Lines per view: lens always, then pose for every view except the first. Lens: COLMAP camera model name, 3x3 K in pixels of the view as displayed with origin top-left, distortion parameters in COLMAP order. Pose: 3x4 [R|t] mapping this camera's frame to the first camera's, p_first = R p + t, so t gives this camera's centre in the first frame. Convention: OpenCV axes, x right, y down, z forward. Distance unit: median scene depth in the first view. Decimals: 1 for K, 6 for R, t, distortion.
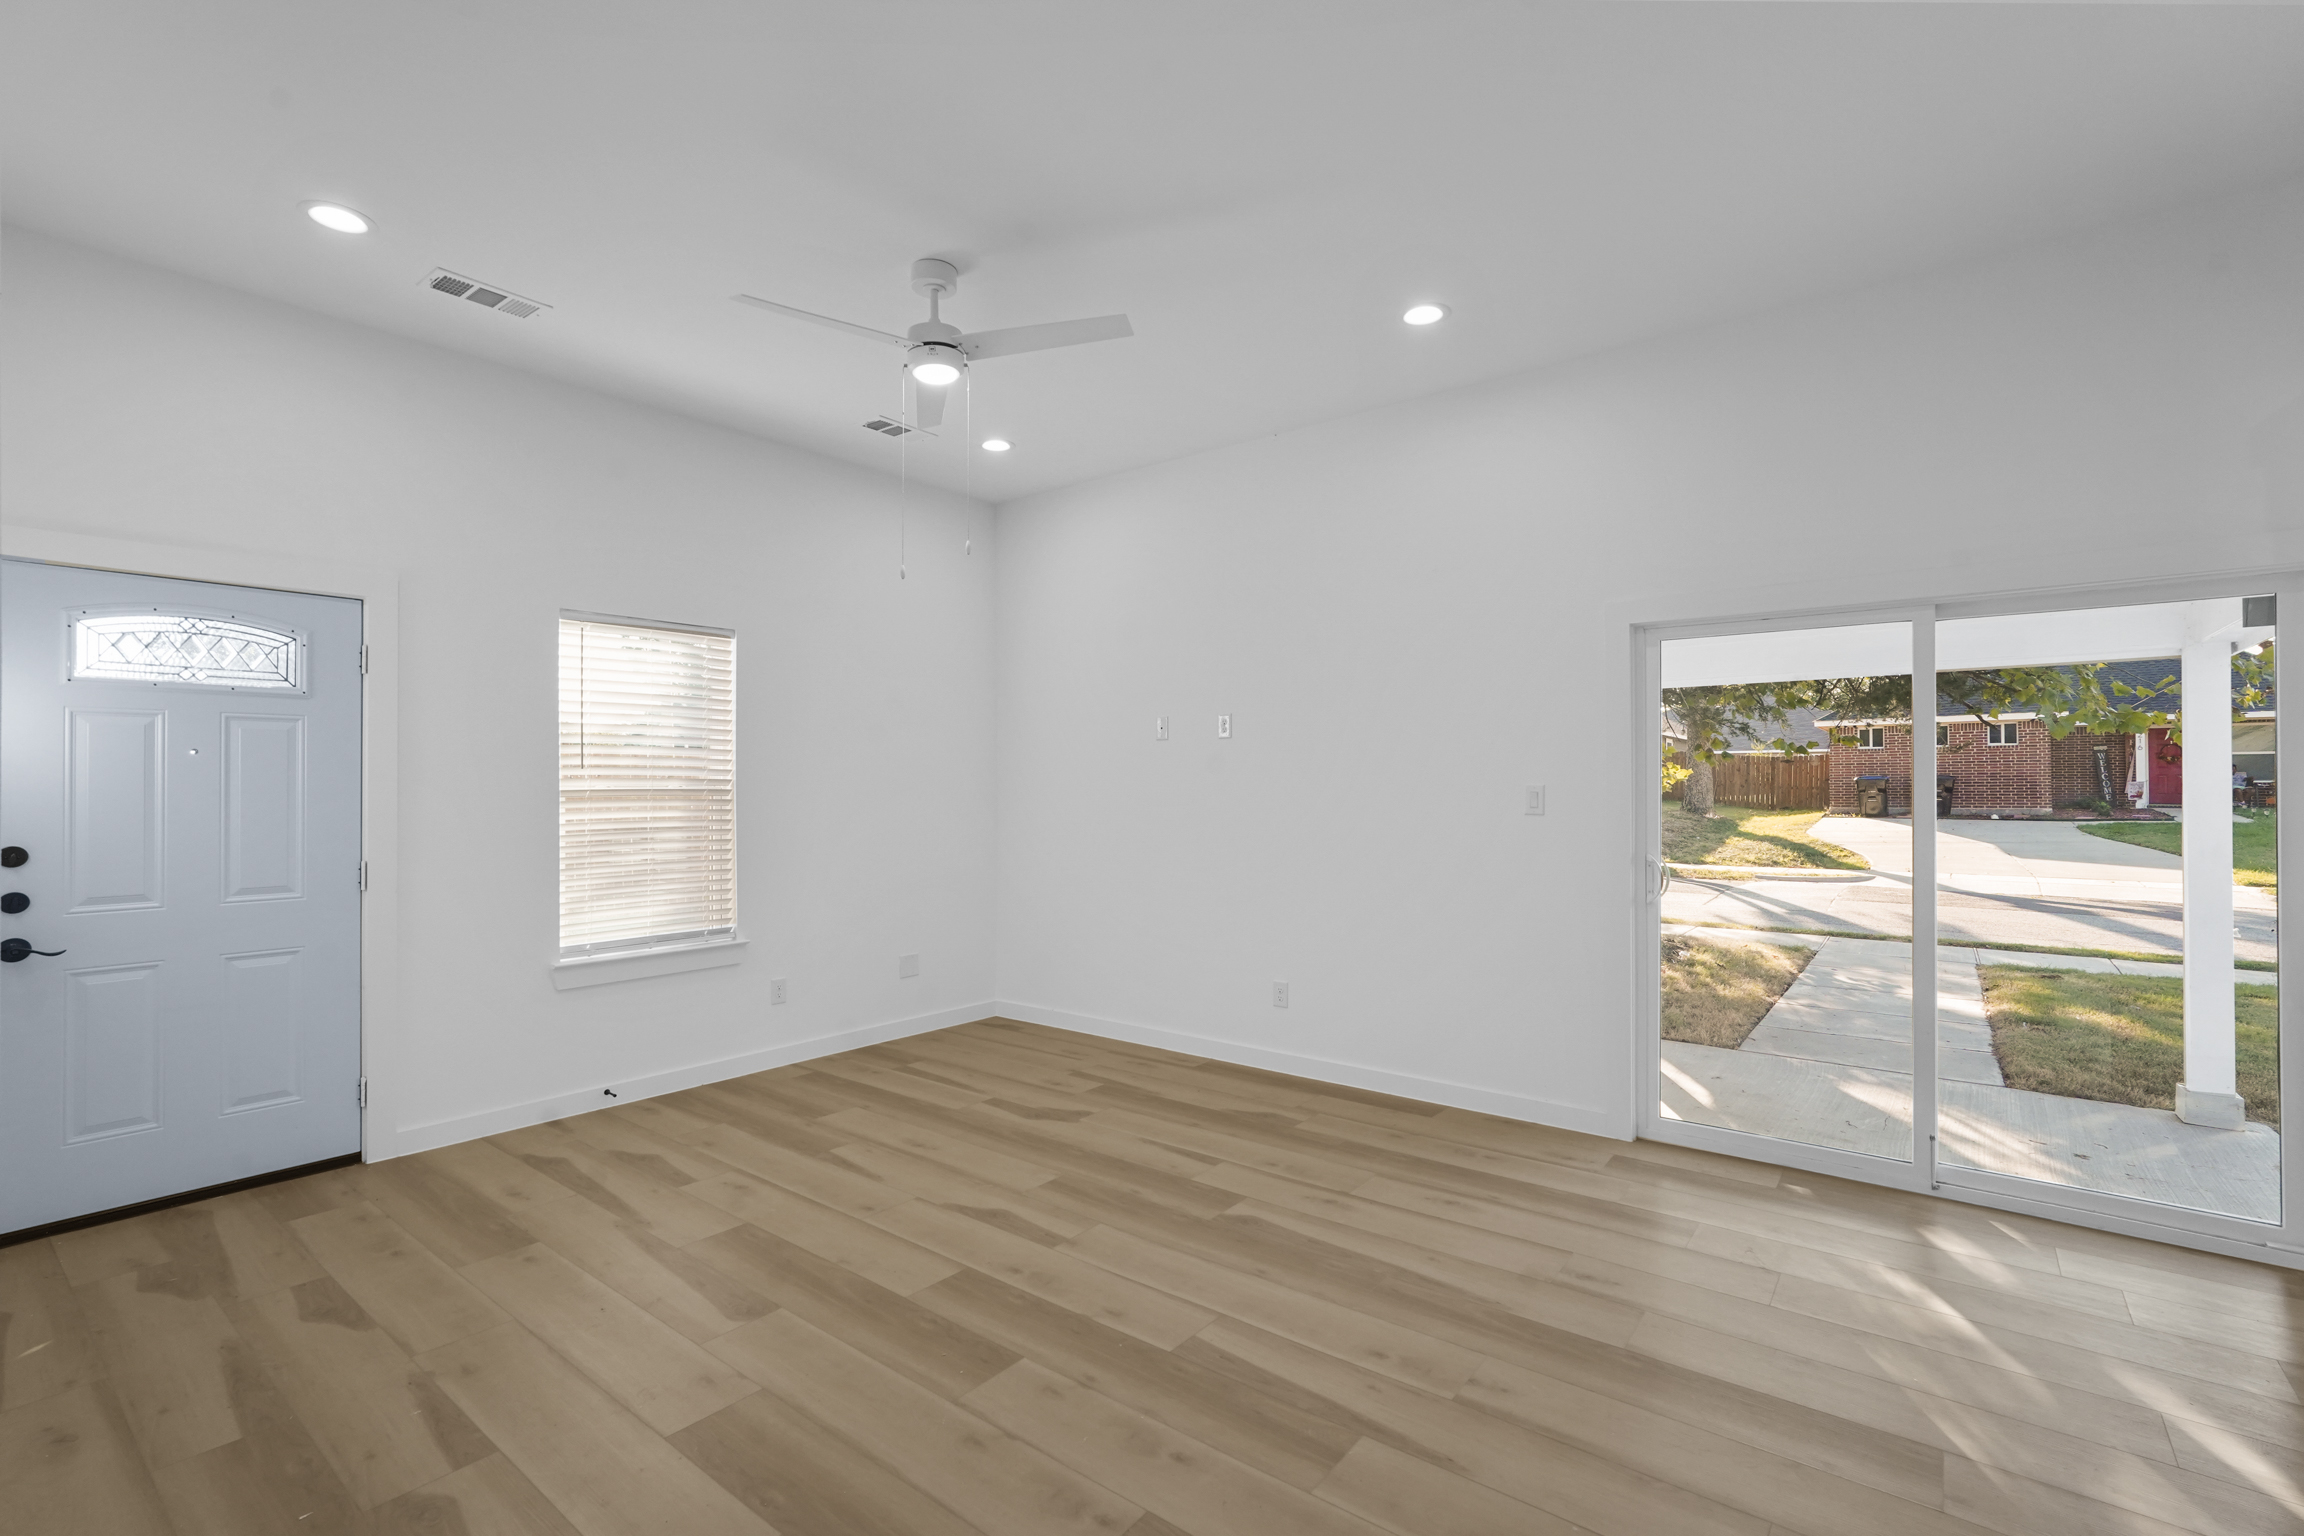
lens RADIAL K [[1016.5, 0, 1149.6], [0, 1016.5, 777.8], [0, 0, 1]] dist [-0.017008, 0.011351]
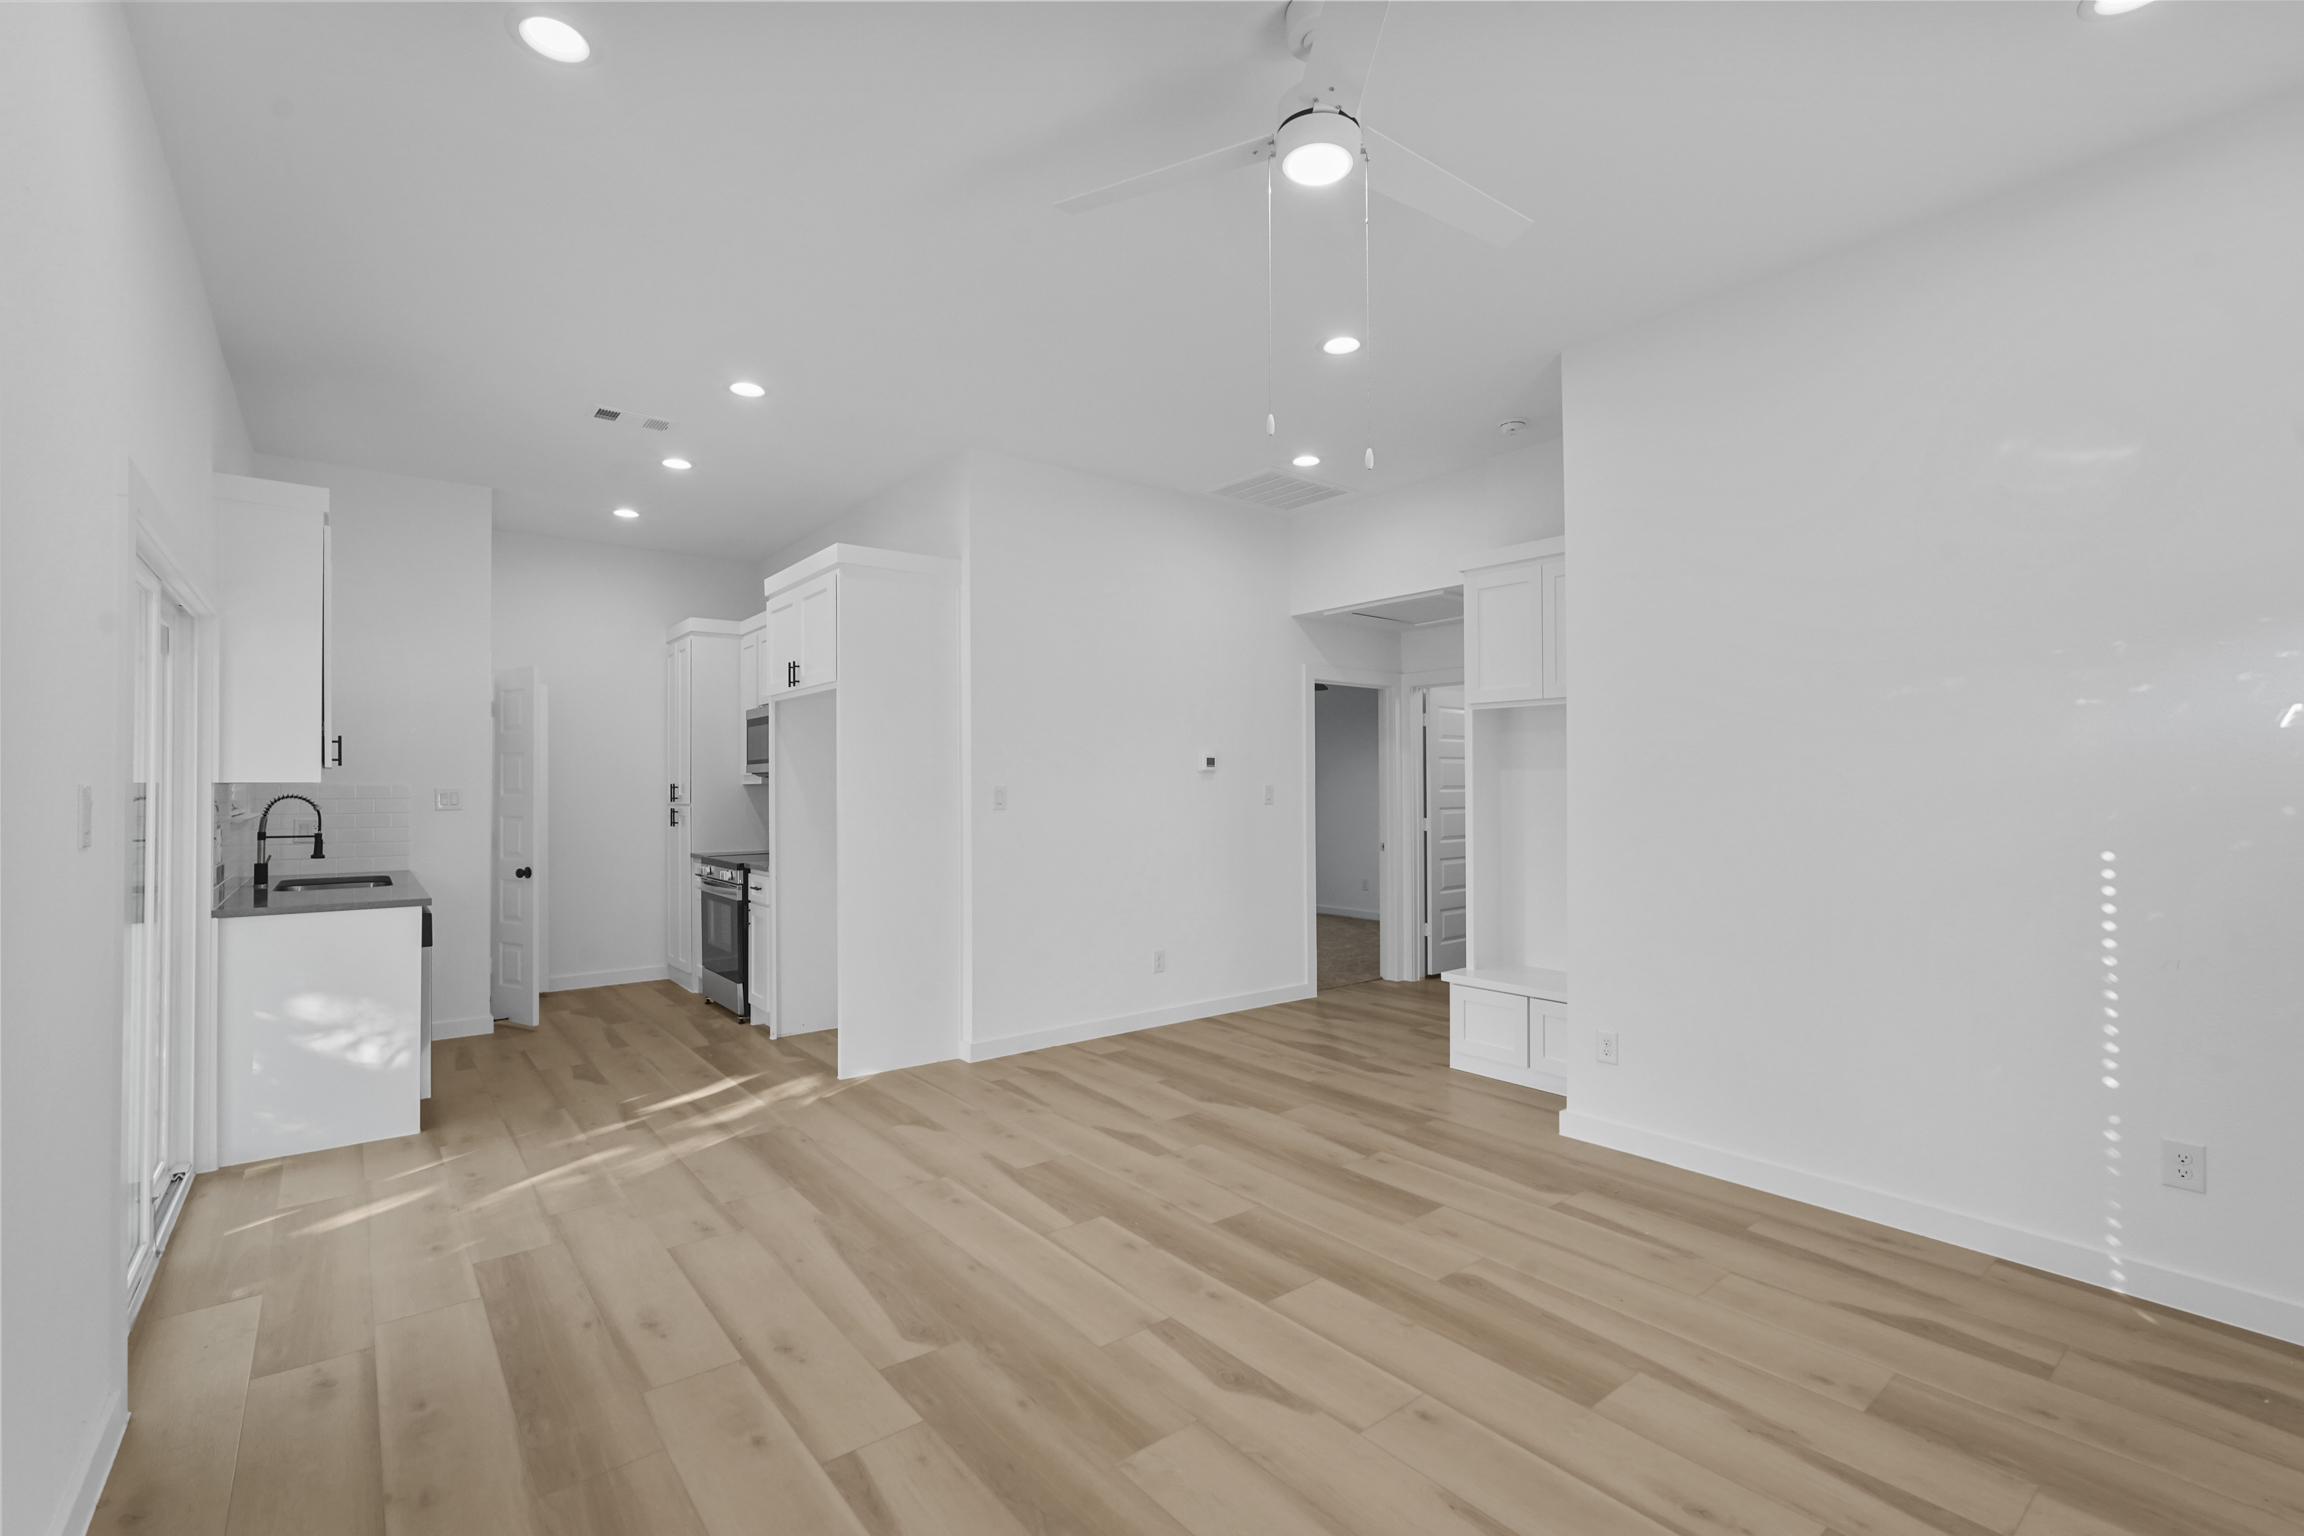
lens RADIAL K [[1023.1, 0, 1156.1], [0, 1023.1, 772.3], [0, 0, 1]] dist [-0.015604, 0.012334]
pose [[-0.975598, 0.008923, 0.219381, -0.255056], [0.003640, 0.999694, -0.024474, 0.018672], [-0.219532, -0.023078, -0.975332, 1.698005]]
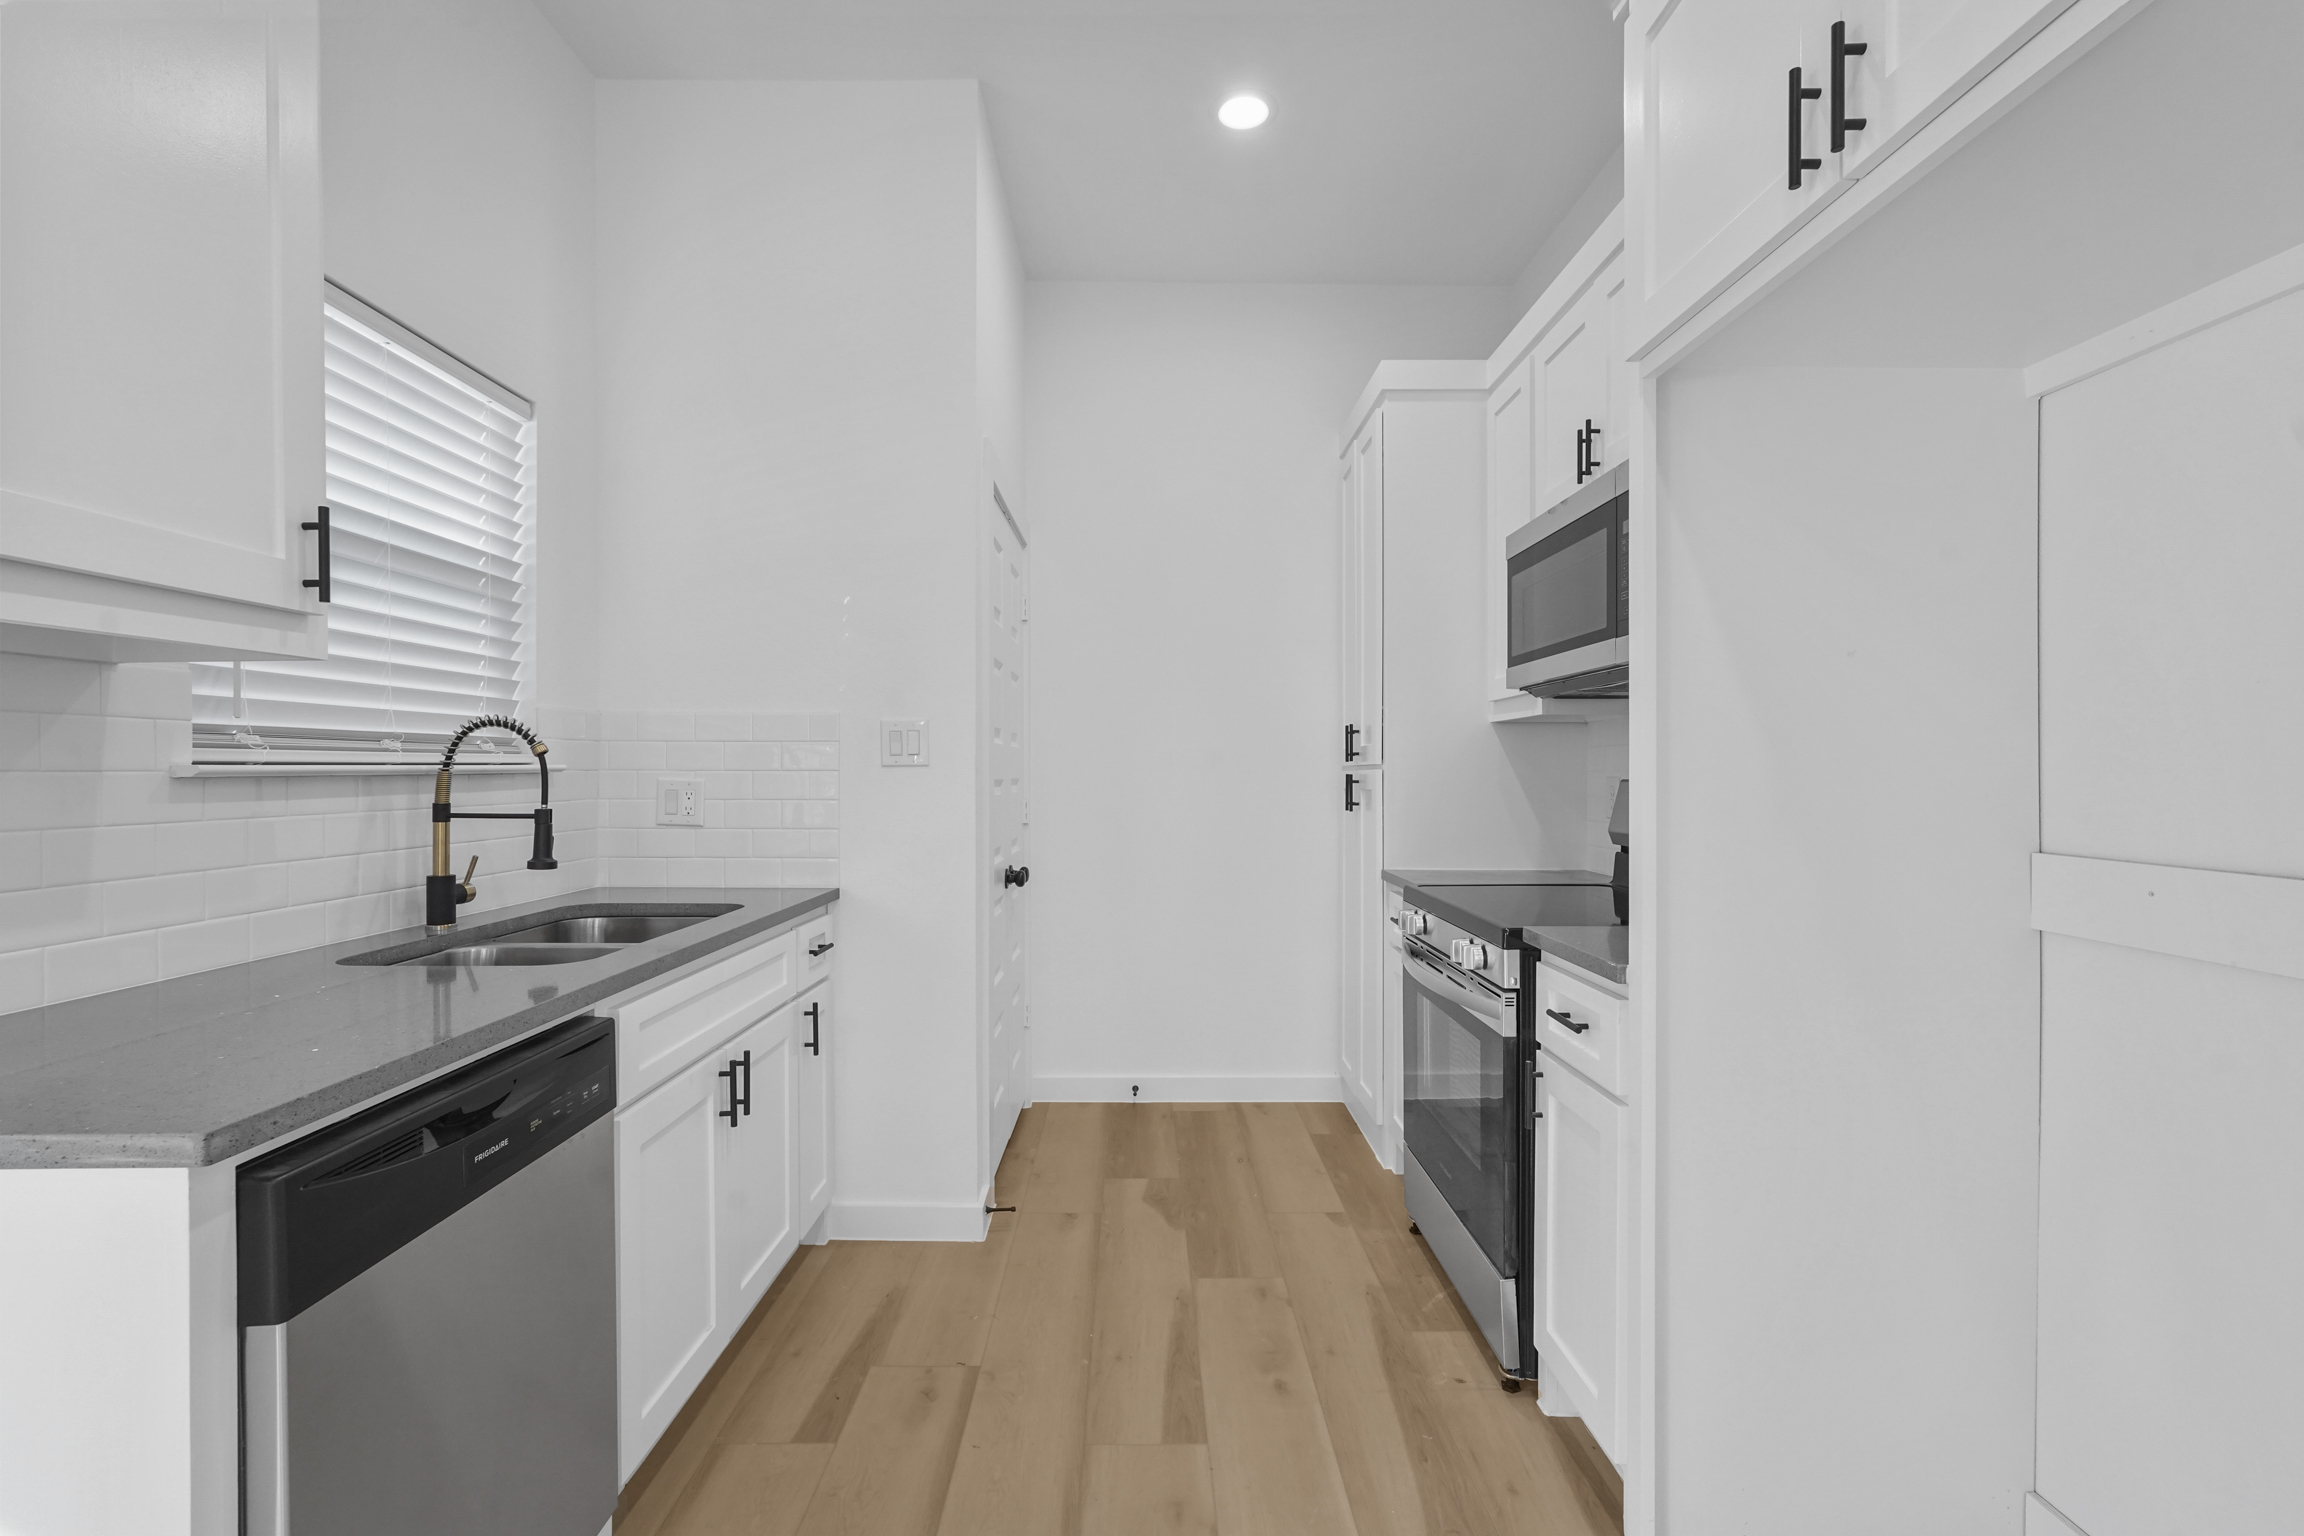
lens RADIAL K [[1016.5, 0, 1149.6], [0, 1016.5, 777.8], [0, 0, 1]] dist [-0.017008, 0.011351]
pose [[-0.632405, -0.005718, 0.774617, 0.512916], [-0.008464, 0.999964, 0.000471, 0.042848], [-0.774591, -0.006258, -0.632431, 0.667020]]
